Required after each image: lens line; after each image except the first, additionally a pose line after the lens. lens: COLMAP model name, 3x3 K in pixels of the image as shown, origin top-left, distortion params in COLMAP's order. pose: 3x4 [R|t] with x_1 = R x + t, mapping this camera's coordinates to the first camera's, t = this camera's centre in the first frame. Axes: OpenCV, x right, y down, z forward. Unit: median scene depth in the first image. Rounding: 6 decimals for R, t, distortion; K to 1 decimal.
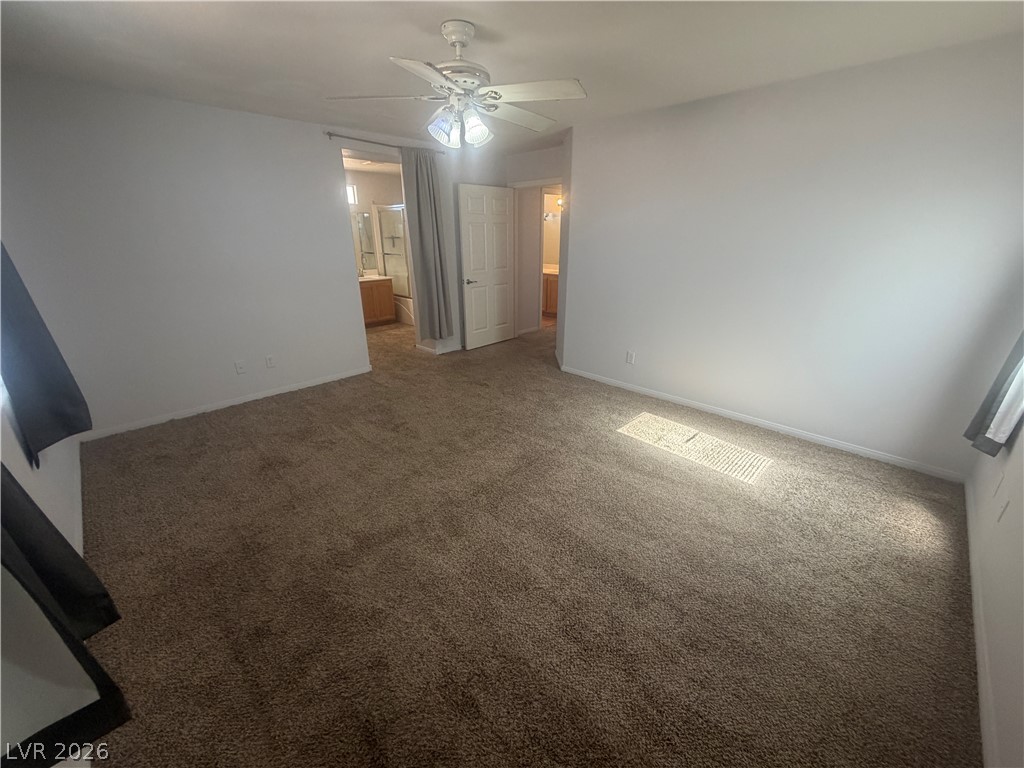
lens RADIAL K [[408.1, 0, 512.0], [0, 408.1, 384.0], [0, 0, 1]] dist [-0.001168, -0.000062]
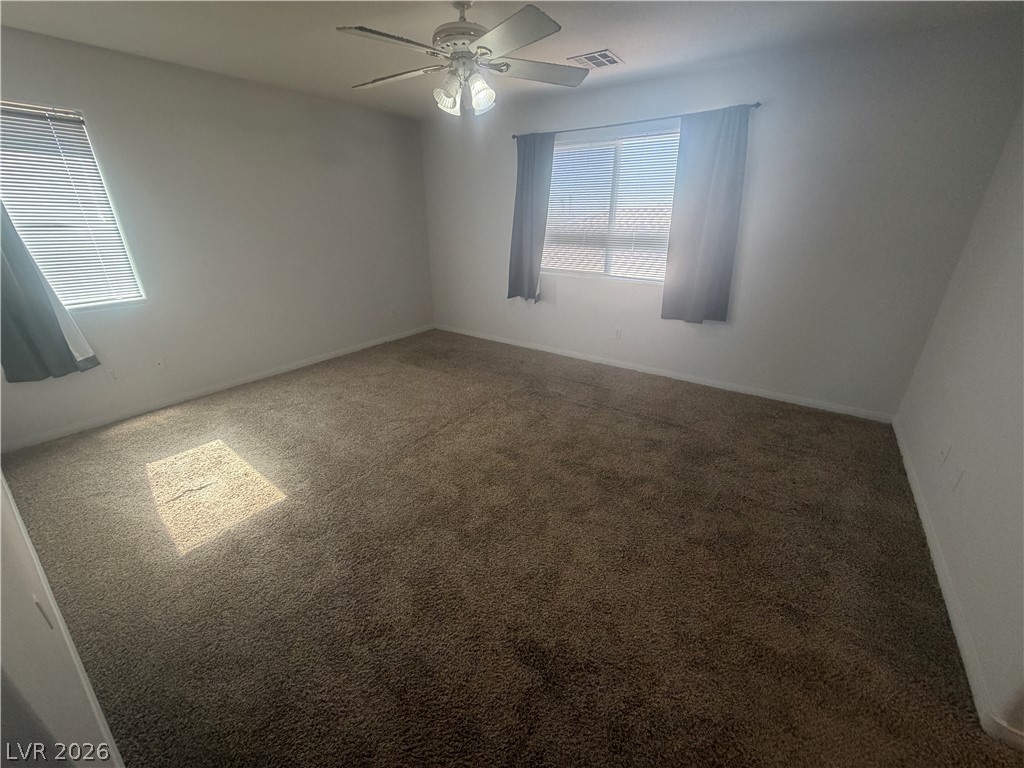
lens RADIAL K [[408.1, 0, 512.0], [0, 408.1, 384.0], [0, 0, 1]] dist [-0.001168, -0.000062]
pose [[-0.987576, 0.062075, -0.144361, -0.029918], [-0.052052, 0.737580, 0.673250, -0.540999], [0.148270, 0.672400, -0.725185, 1.527827]]
